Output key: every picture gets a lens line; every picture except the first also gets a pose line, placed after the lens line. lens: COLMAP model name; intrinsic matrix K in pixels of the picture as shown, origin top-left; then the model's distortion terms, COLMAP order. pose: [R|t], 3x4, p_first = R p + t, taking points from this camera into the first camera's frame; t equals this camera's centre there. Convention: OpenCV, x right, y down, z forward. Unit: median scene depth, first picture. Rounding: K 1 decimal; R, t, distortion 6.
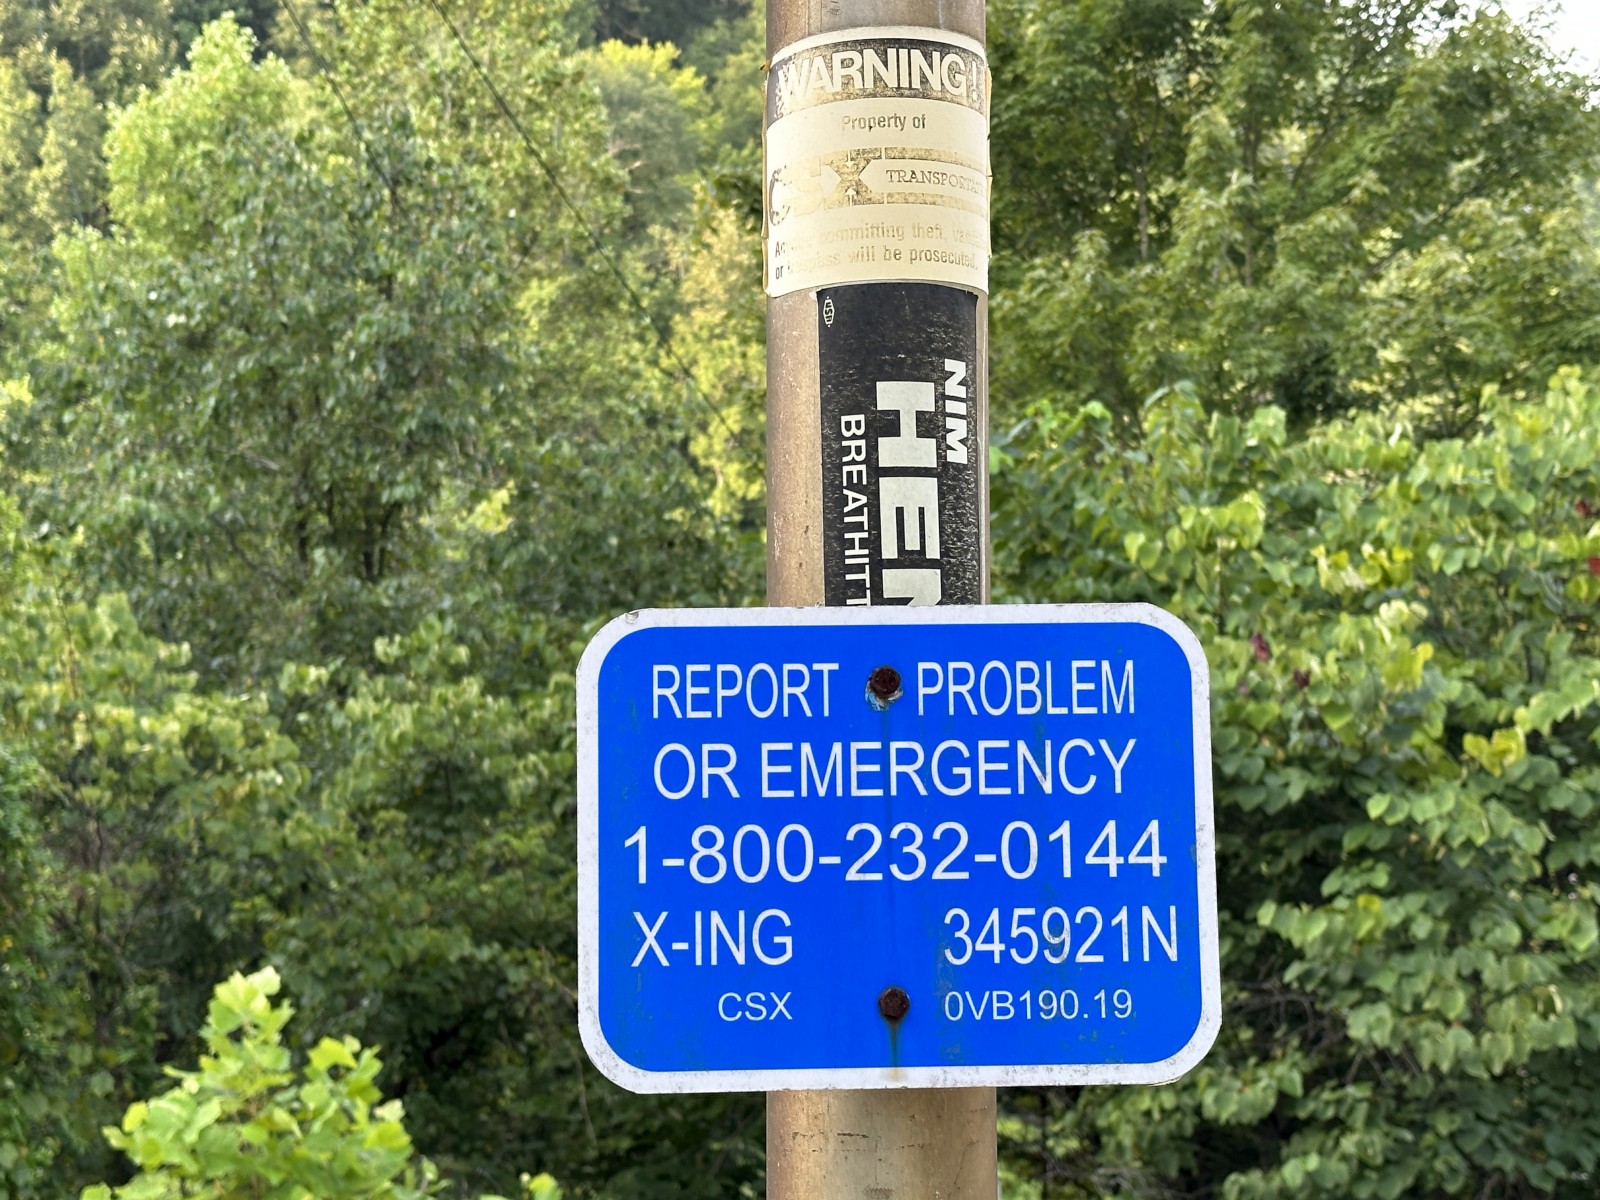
lens RADIAL K [[2617.4, 0, 800.0], [0, 2617.4, 600.0], [0, 0, 1]] dist [0.177548, 0.087116]
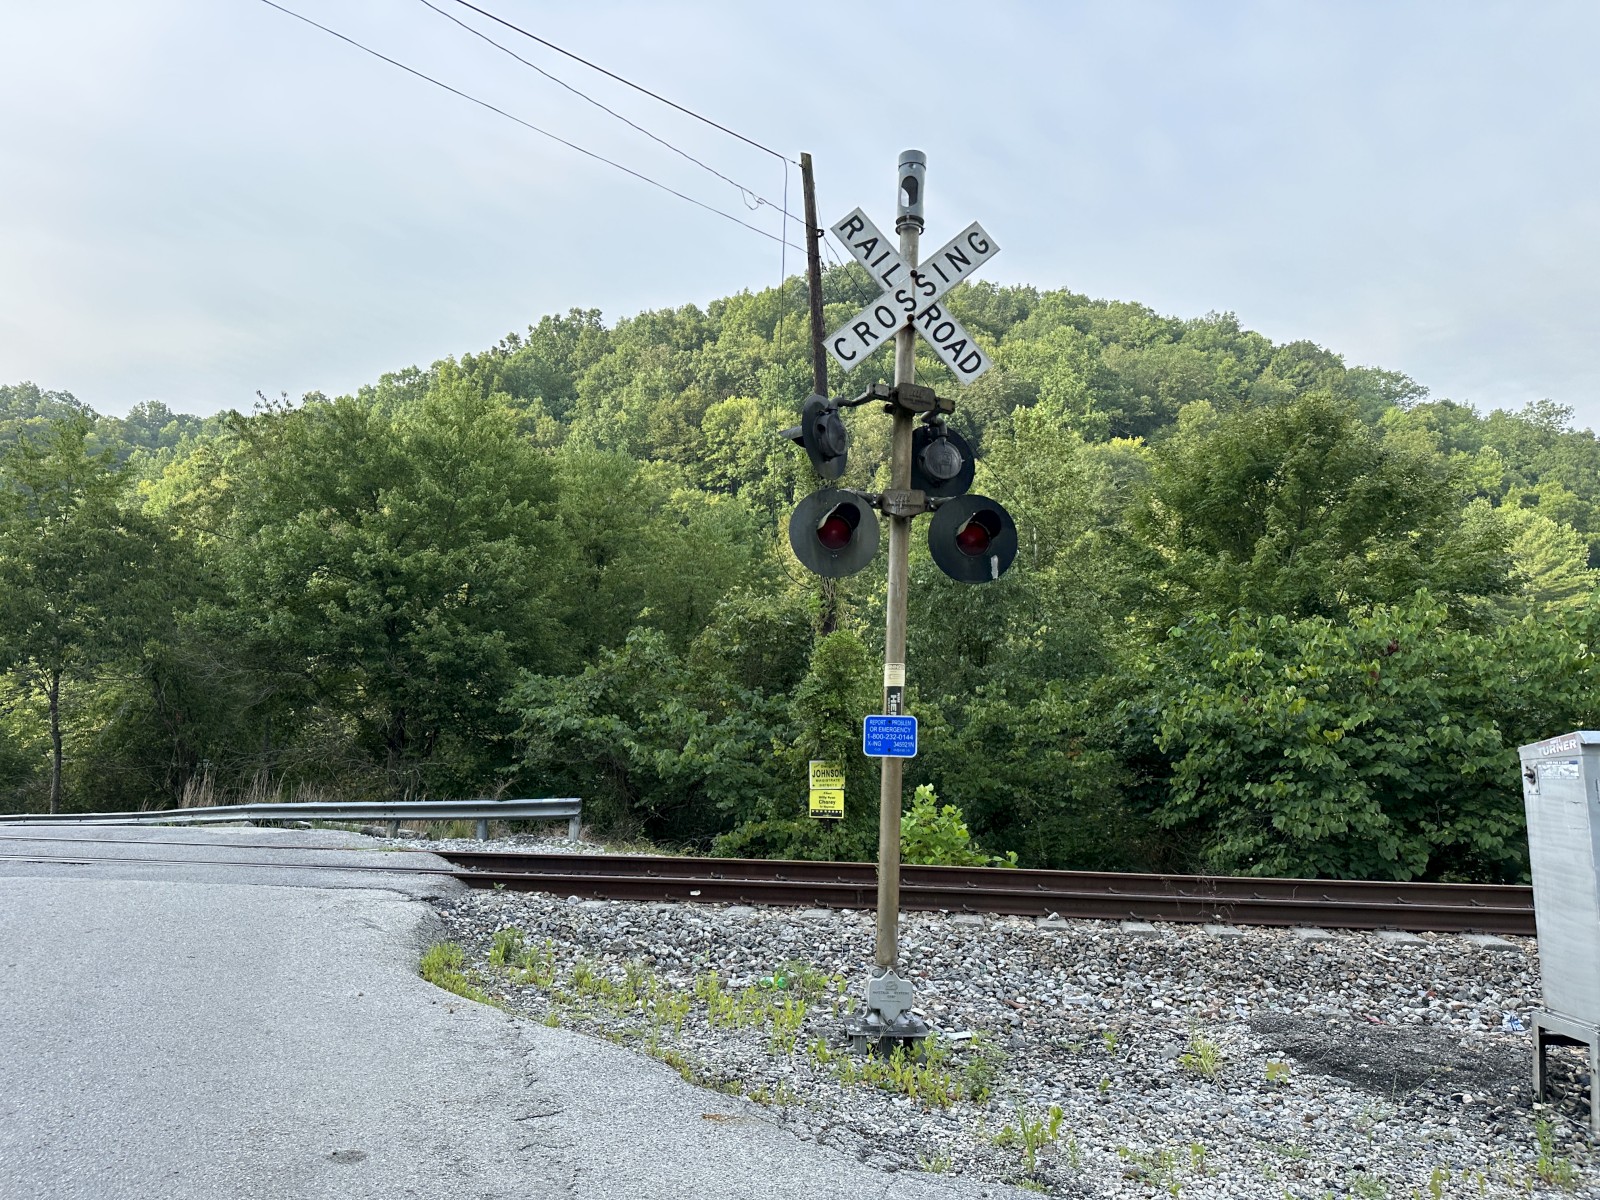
lens RADIAL K [[1123.3, 0, 800.0], [0, 1123.3, 600.0], [0, 0, 1]] dist [0.001912, -0.000759]
pose [[0.932392, -0.002318, -0.361441, 0.159744], [-0.015046, 0.998864, -0.045221, -0.030372], [0.361136, 0.047602, 0.931298, -0.415792]]
